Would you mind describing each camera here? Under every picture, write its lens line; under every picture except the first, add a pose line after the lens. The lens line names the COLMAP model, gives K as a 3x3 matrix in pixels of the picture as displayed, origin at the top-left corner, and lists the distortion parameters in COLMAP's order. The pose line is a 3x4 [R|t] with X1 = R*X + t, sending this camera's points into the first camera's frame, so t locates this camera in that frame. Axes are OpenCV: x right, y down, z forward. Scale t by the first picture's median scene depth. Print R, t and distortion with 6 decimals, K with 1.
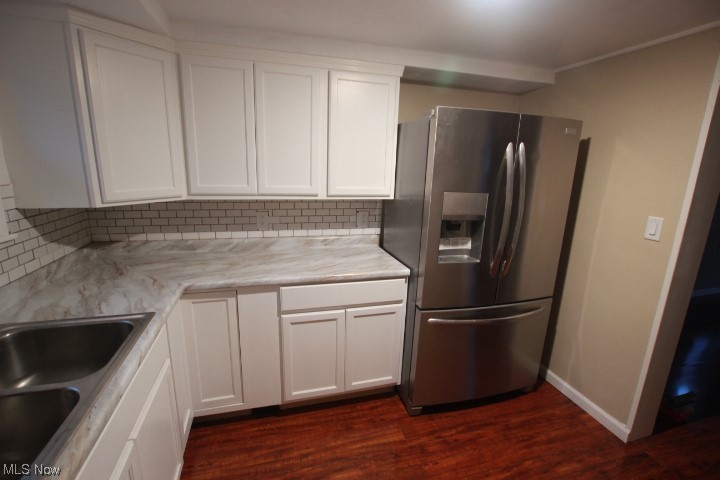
lens RADIAL K [[334.8, 0, 363.6], [0, 334.8, 241.5], [0, 0, 1]] dist [-0.022722, 0.004382]
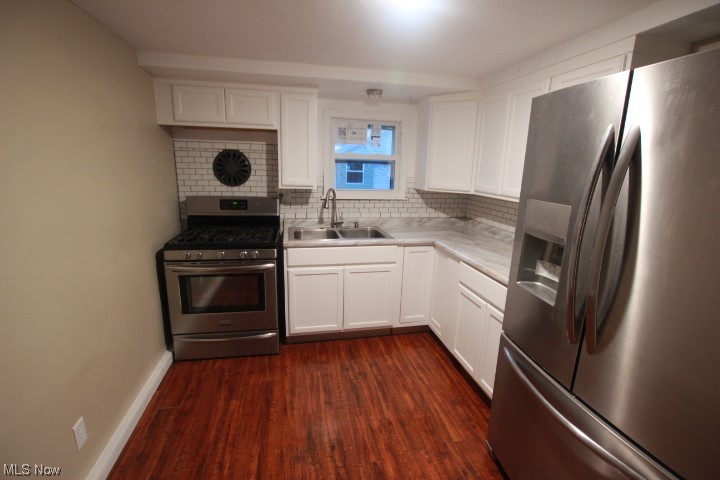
lens RADIAL K [[334.8, 0, 362.4], [0, 334.8, 240.6], [0, 0, 1]] dist [-0.022722, 0.004382]
pose [[-0.070135, 0.189024, -0.979465, 0.988943], [-0.262218, 0.943859, 0.200929, -0.096874], [0.962457, 0.270925, -0.016632, 0.586084]]
